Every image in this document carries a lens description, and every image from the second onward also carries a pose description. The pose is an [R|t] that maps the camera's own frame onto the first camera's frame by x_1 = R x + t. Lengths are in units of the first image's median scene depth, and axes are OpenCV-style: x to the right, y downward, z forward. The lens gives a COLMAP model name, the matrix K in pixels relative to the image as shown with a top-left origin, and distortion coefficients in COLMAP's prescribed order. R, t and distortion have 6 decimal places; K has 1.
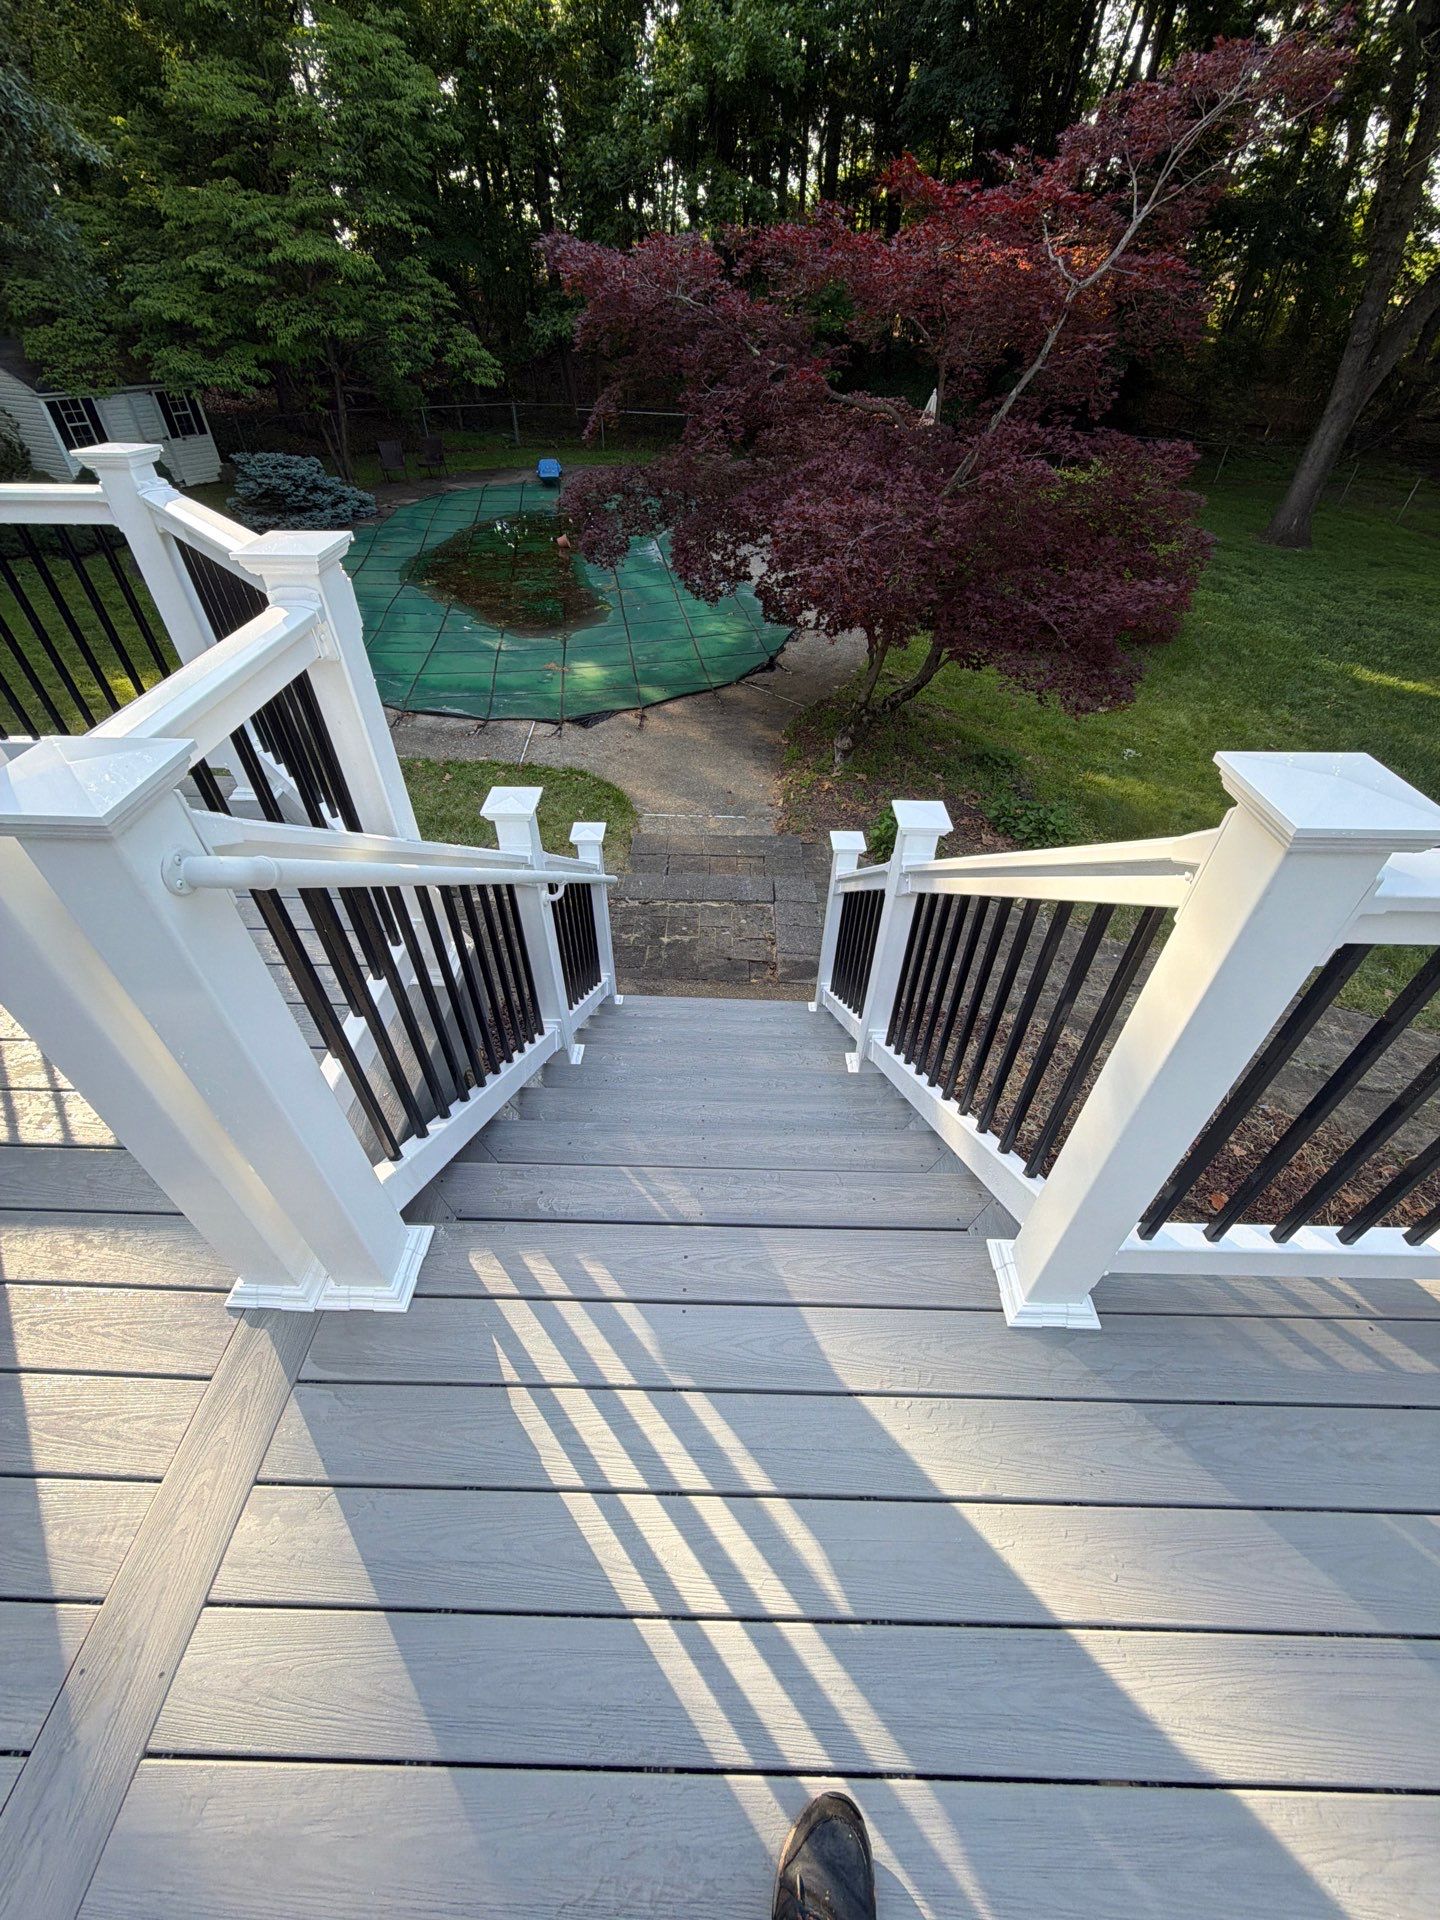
lens RADIAL K [[764.2, 0, 718.6], [0, 764.2, 958.9], [0, 0, 1]] dist [-0.000454, -0.000059]
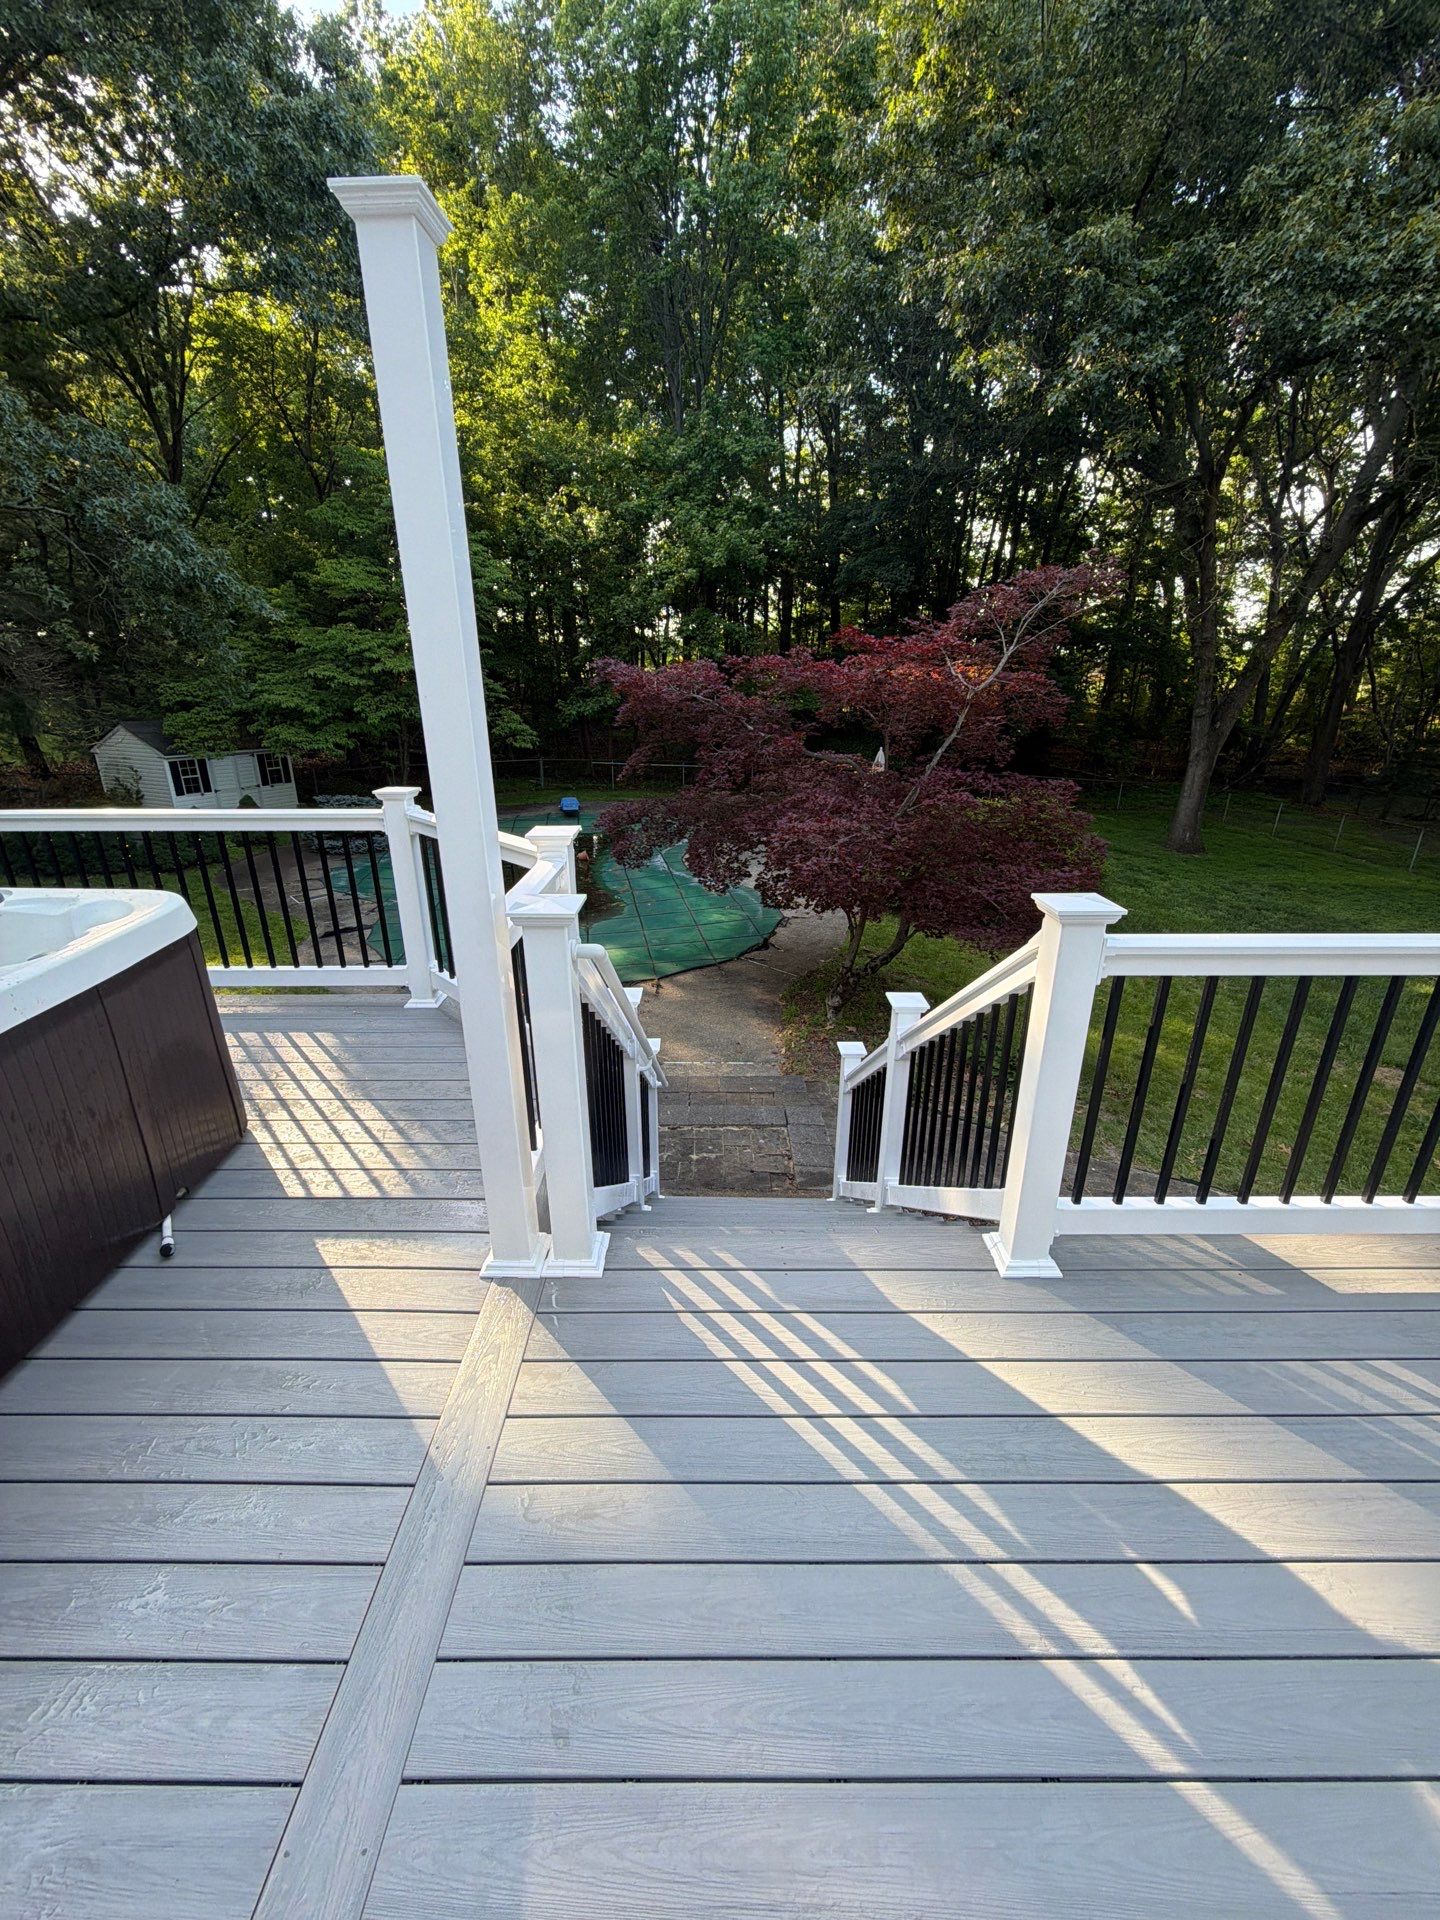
lens RADIAL K [[764.2, 0, 718.3], [0, 764.2, 956.6], [0, 0, 1]] dist [-0.000454, -0.000059]
pose [[0.999700, -0.014477, 0.019733, -0.022159], [0.020670, 0.931142, -0.364071, 0.047243], [-0.013103, 0.364370, 0.931162, -0.069148]]
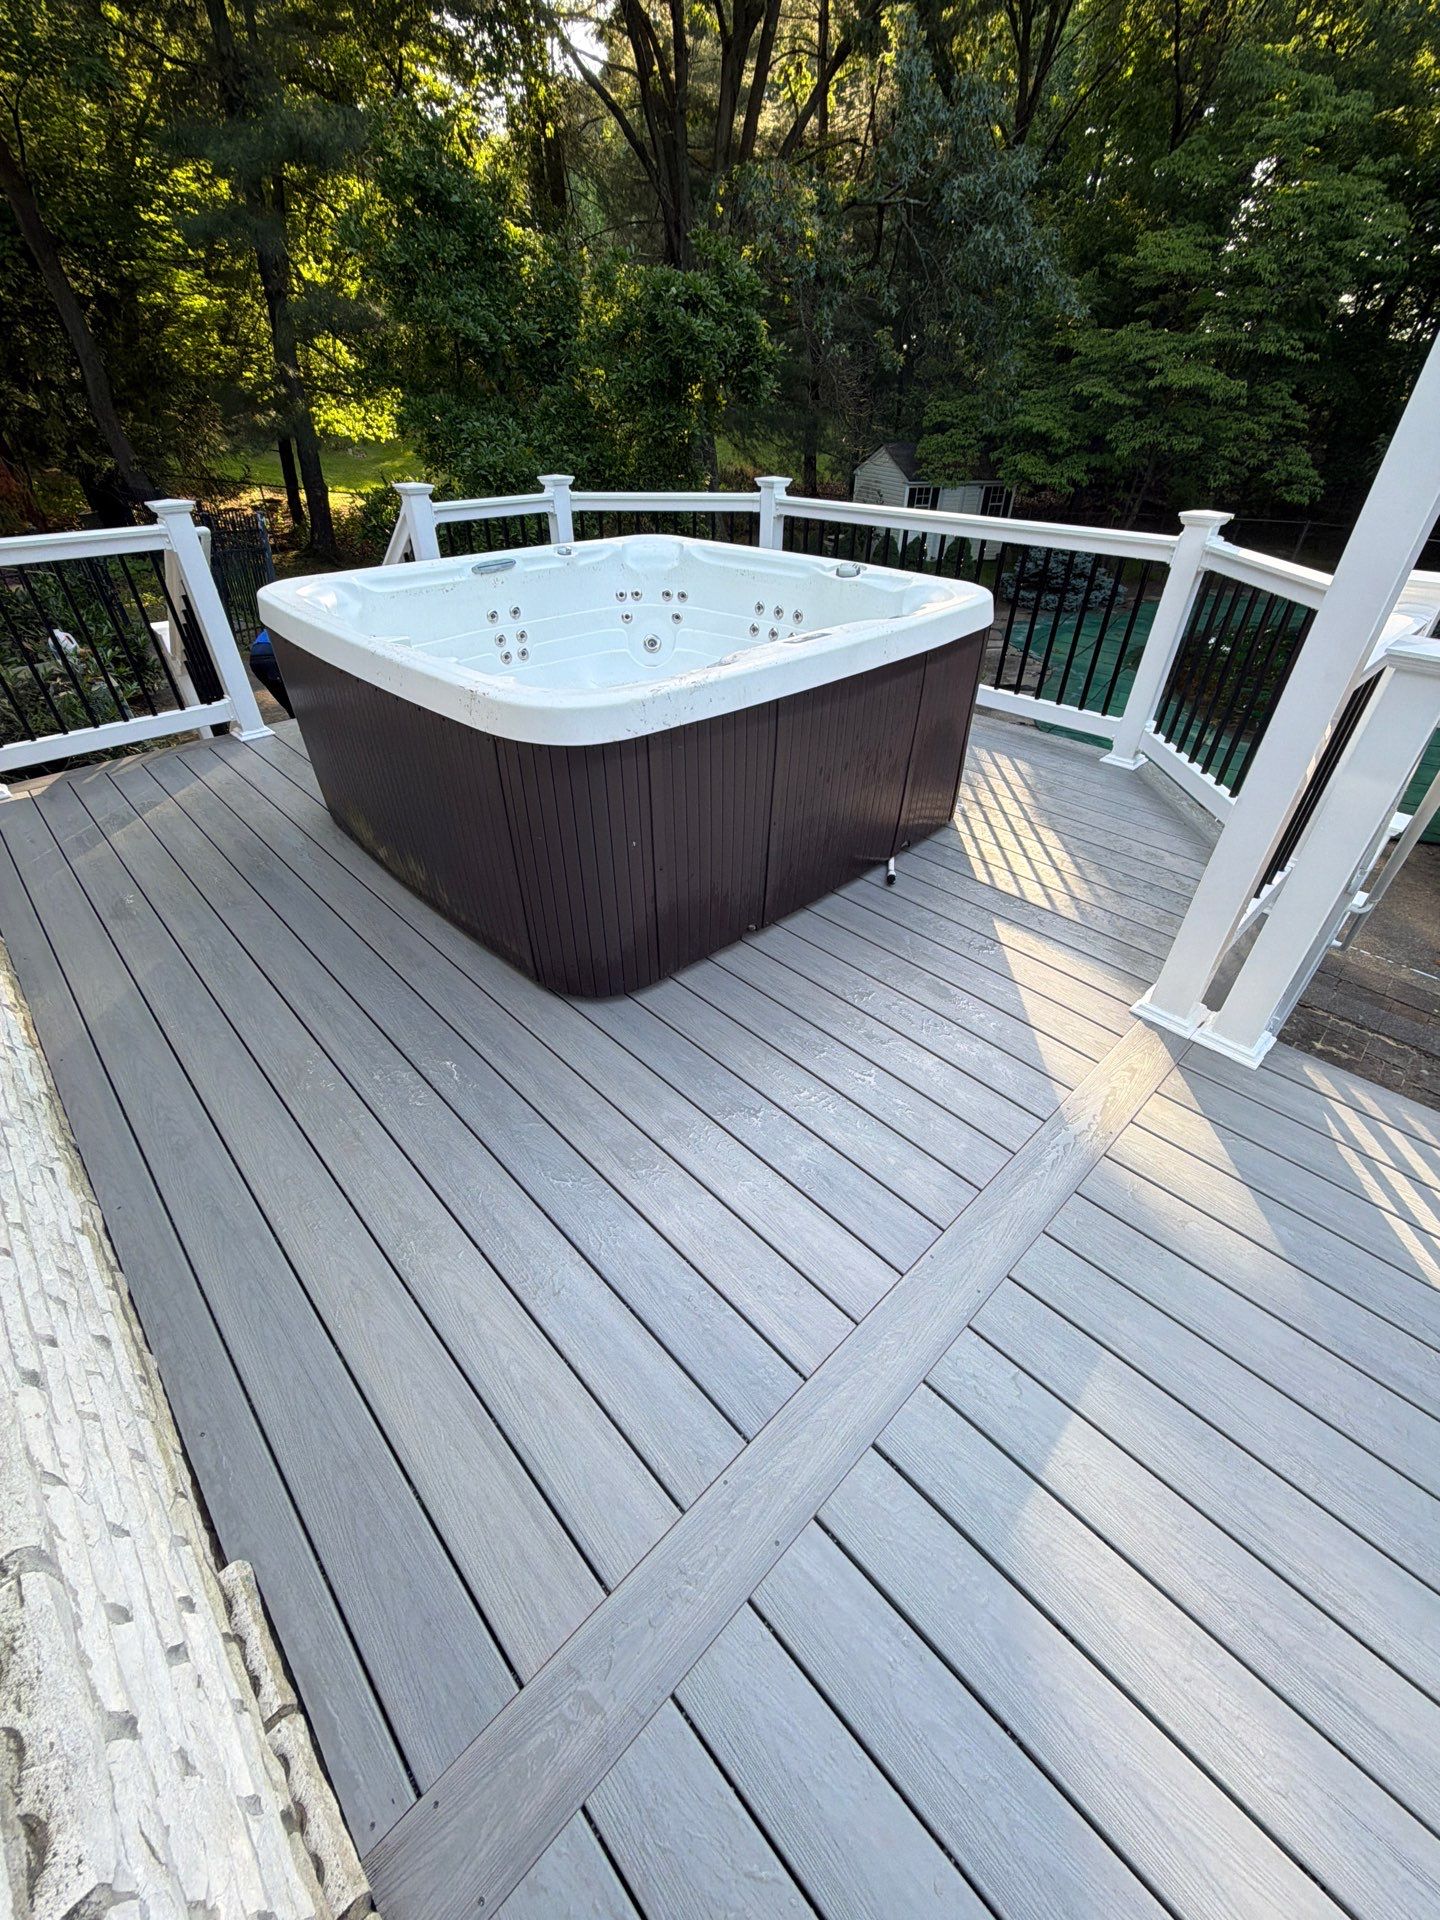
lens RADIAL K [[764.2, 0, 715.9], [0, 764.2, 957.2], [0, 0, 1]] dist [-0.000454, -0.000059]
pose [[0.707459, 0.415798, -0.571502, -0.043484], [-0.469145, 0.881062, 0.060267, 0.073722], [0.528588, 0.225480, 0.818385, -0.086172]]
